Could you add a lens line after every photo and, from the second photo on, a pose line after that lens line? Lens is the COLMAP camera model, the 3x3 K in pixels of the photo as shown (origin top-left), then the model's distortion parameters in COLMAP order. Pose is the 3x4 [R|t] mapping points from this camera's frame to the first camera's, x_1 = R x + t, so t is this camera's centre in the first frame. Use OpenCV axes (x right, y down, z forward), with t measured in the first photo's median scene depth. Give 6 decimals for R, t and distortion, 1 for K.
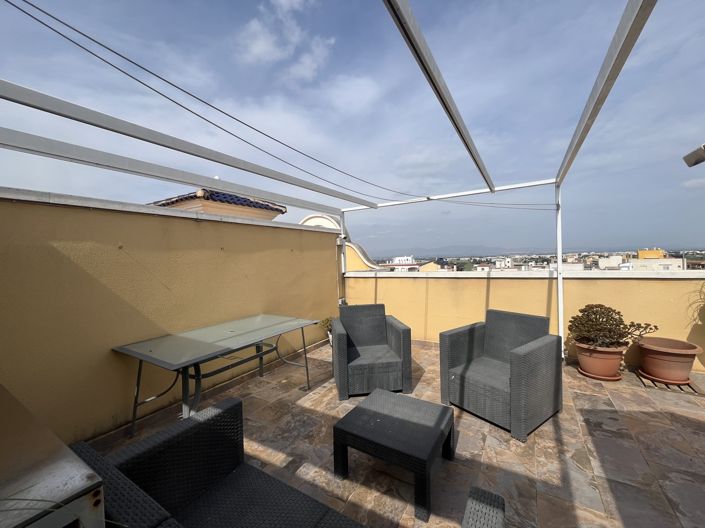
lens RADIAL K [[287.4, 0, 350.9], [0, 287.4, 264.3], [0, 0, 1]] dist [-0.001649, 0.000601]
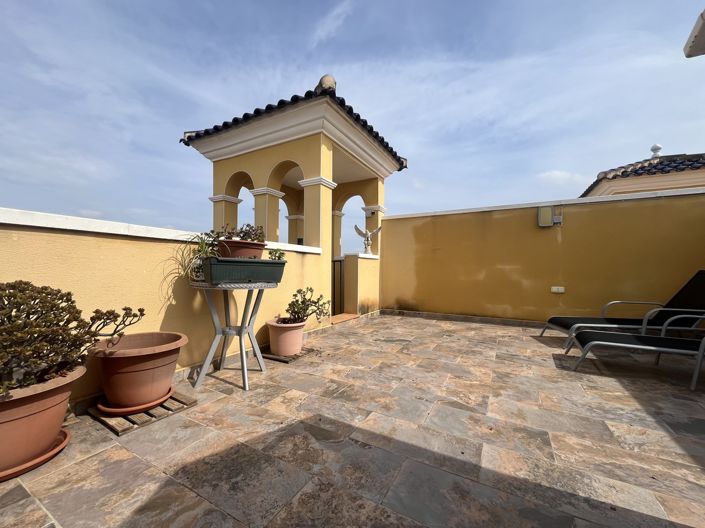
lens RADIAL K [[287.4, 0, 350.9], [0, 287.4, 264.3], [0, 0, 1]] dist [-0.001649, 0.000601]
pose [[-0.051228, 0.055343, 0.997152, 0.518483], [0.010454, 0.998438, -0.054878, 0.169976], [-0.998632, 0.007613, -0.051727, 0.657427]]
